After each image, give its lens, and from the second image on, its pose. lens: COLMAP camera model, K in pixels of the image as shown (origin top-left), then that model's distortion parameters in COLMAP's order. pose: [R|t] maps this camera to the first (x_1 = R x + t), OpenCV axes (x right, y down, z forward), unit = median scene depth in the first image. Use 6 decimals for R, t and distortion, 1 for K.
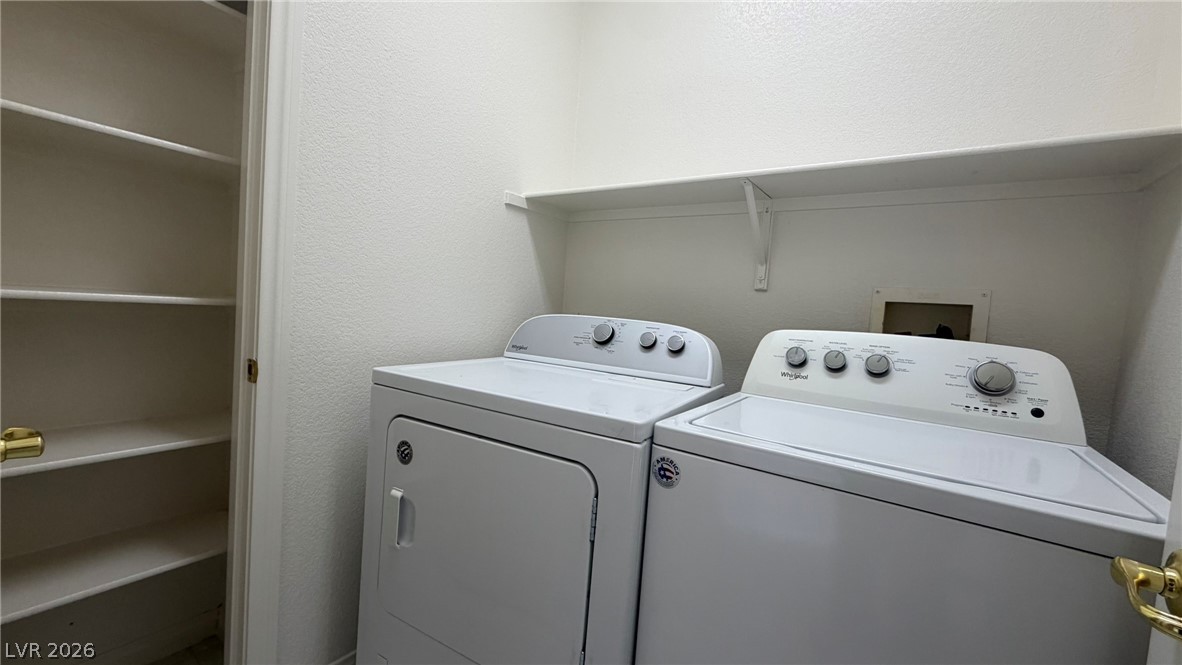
lens RADIAL K [[469.2, 0, 591.1], [0, 469.2, 333.9], [0, 0, 1]] dist [-0.004409, 0.000980]
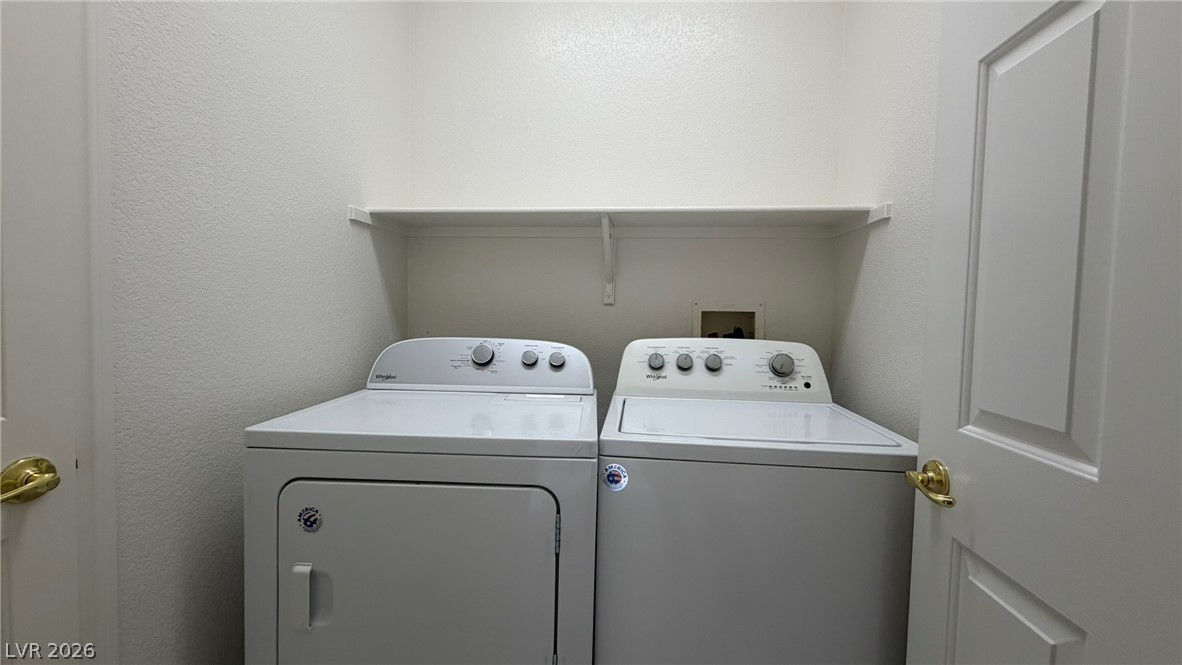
lens RADIAL K [[469.2, 0, 585.4], [0, 469.2, 332.3], [0, 0, 1]] dist [-0.004409, 0.000980]
pose [[0.879604, -0.074955, 0.469764, -0.298071], [0.069034, 0.997168, 0.029845, -0.075959], [-0.470670, 0.006178, 0.882288, -0.007335]]
